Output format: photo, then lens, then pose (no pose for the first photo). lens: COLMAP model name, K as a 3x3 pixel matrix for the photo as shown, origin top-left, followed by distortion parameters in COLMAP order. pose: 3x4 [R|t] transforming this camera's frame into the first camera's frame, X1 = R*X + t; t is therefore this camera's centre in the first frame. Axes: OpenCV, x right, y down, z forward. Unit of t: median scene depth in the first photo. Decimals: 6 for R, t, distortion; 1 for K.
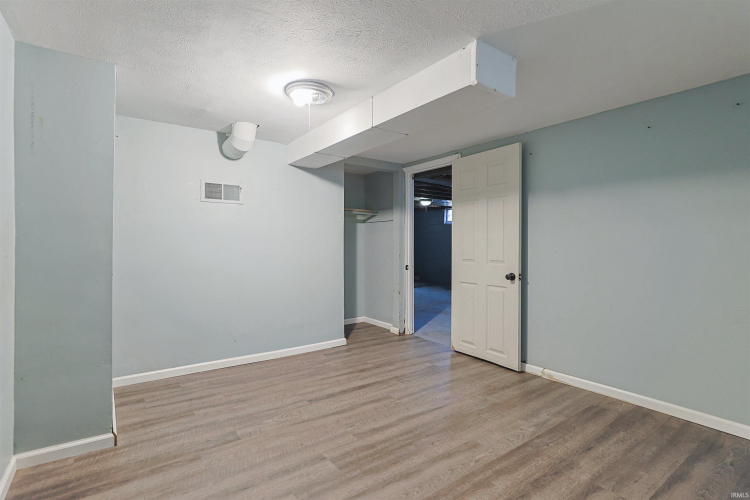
lens RADIAL K [[360.9, 0, 379.0], [0, 360.9, 245.8], [0, 0, 1]] dist [-0.019842, 0.012828]
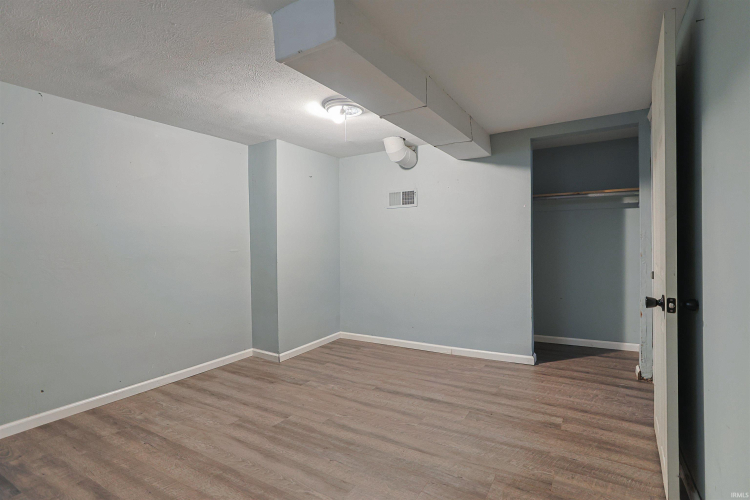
lens RADIAL K [[360.9, 0, 379.0], [0, 360.9, 245.8], [0, 0, 1]] dist [-0.019842, 0.012828]
pose [[0.401607, -0.008228, -0.915775, 0.869593], [0.013966, 0.999898, -0.002859, 0.010945], [0.915706, -0.011642, 0.401681, 0.632482]]
